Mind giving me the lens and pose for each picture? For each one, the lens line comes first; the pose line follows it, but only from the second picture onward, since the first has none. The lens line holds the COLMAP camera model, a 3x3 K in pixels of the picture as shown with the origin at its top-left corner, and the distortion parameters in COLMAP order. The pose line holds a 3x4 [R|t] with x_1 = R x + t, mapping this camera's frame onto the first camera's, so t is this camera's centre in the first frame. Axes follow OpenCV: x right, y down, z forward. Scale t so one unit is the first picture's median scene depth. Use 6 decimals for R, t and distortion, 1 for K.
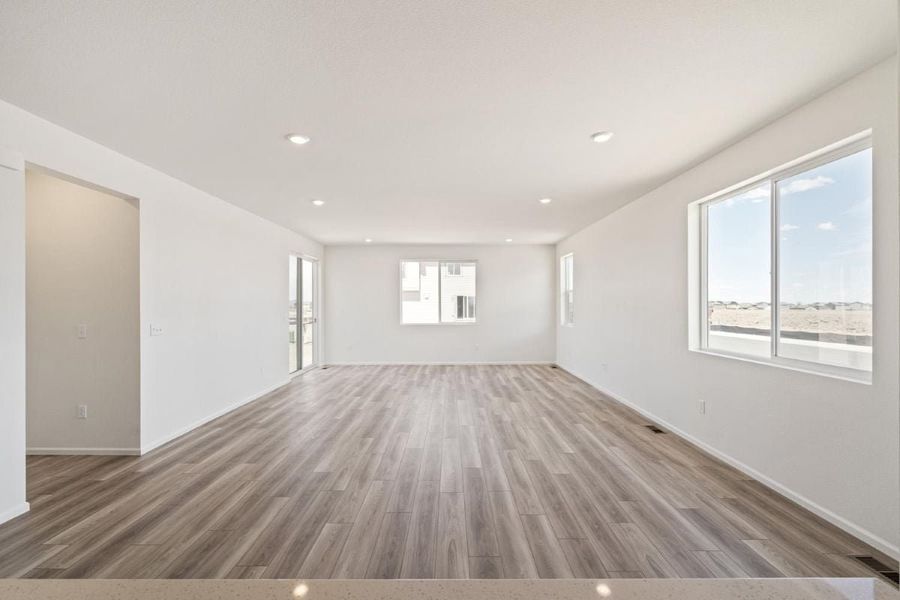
lens RADIAL K [[405.7, 0, 445.5], [0, 405.7, 307.7], [0, 0, 1]] dist [-0.002953, -0.000443]
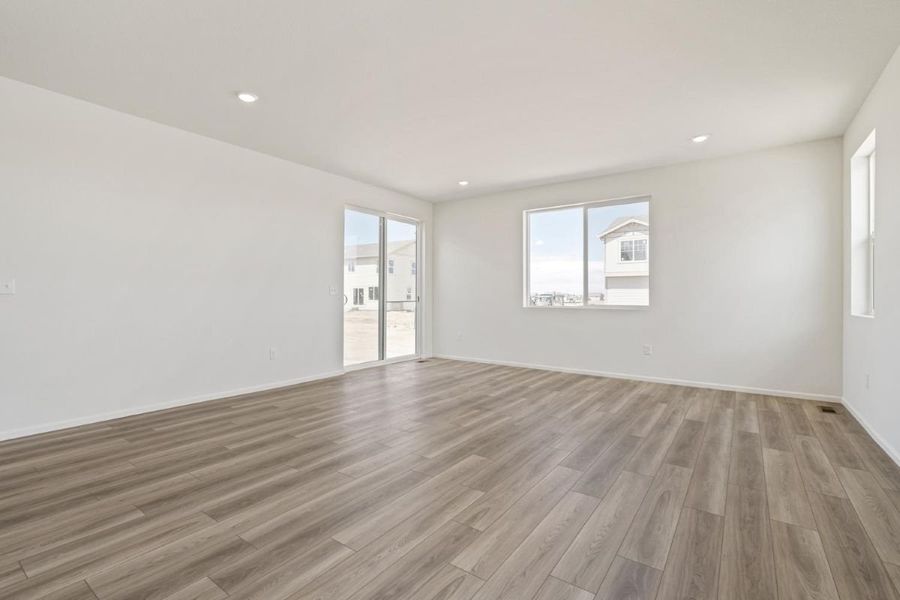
lens RADIAL K [[410.7, 0, 446.5], [0, 410.7, 299.3], [0, 0, 1]] dist [-0.002057, -0.000182]
pose [[0.815991, 0.011302, -0.577954, 0.205218], [-0.011578, 0.999928, 0.003207, 0.032601], [0.577949, 0.004075, 0.816063, 0.428879]]
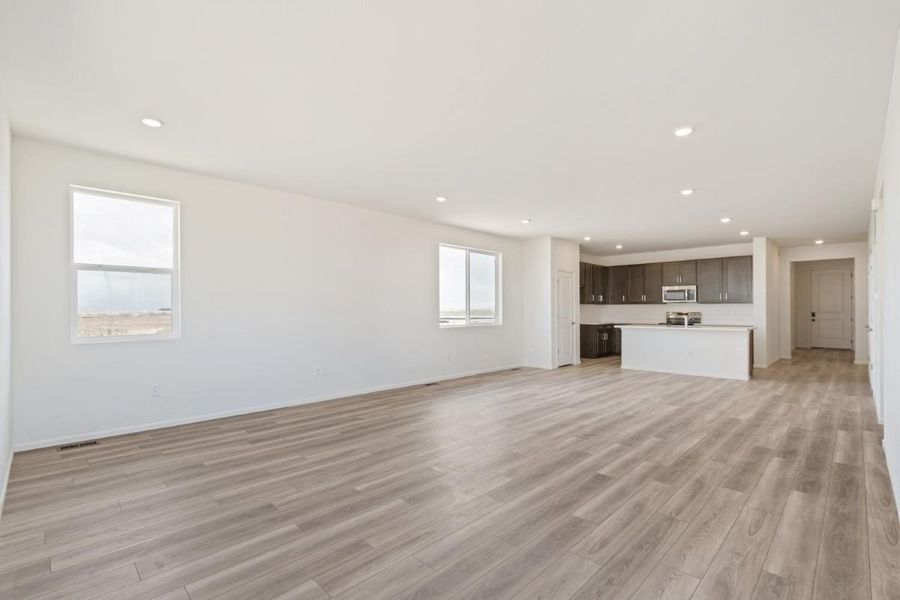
lens RADIAL K [[405.7, 0, 445.5], [0, 405.7, 307.7], [0, 0, 1]] dist [-0.002953, -0.000443]
pose [[-0.712742, 0.010720, 0.701344, -0.324018], [0.013707, 0.999905, -0.001354, 0.011739], [-0.701292, 0.008648, -0.712821, 1.131167]]
